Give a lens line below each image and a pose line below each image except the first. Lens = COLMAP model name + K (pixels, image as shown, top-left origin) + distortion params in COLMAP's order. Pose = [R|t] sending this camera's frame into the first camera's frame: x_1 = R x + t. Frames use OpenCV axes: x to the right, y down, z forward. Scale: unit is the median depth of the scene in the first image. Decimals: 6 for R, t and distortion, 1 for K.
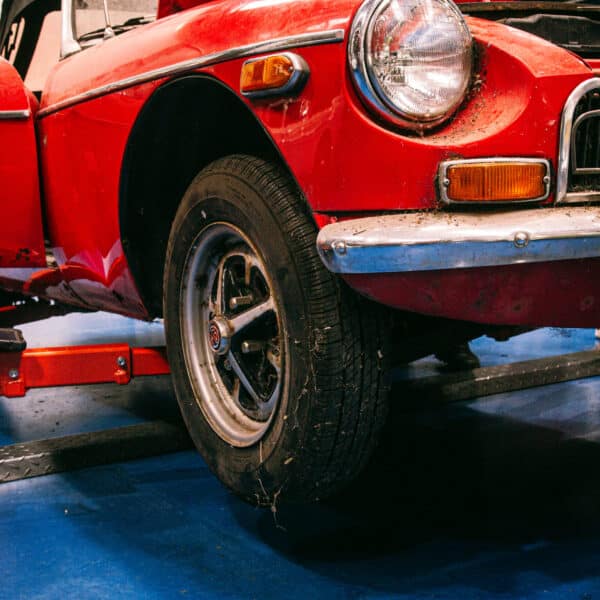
lens RADIAL K [[1009.7, 0, 300.0], [0, 1009.7, 300.0], [0, 0, 1]] dist [0.010598, 0.007889]
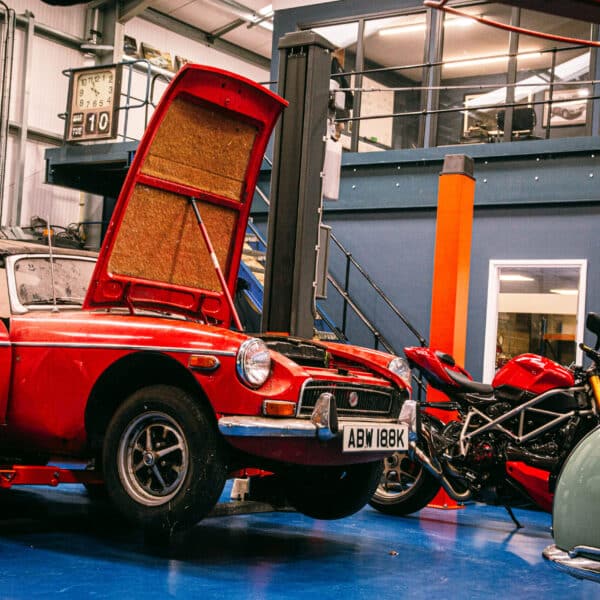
lens RADIAL K [[1304.6, 0, 300.0], [0, 1304.6, 300.0], [0, 0, 1]] dist [0.053512, 0.214404]
pose [[0.891226, 0.128654, 0.434931, -1.388154], [-0.054697, 0.982414, -0.178522, 0.239157], [-0.450250, 0.135315, 0.882590, -2.340441]]
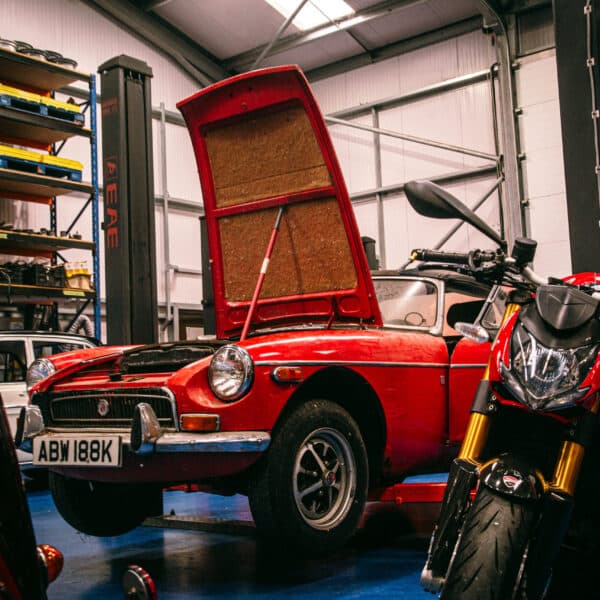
lens RADIAL K [[894.0, 0, 300.0], [0, 894.0, 300.0], [0, 0, 1]] dist [-0.134154, 0.039662]
pose [[0.389779, -0.079605, -0.917461, 2.120874], [-0.068829, 0.990952, -0.115223, -0.141475], [0.918333, 0.108059, 0.380773, 0.111575]]
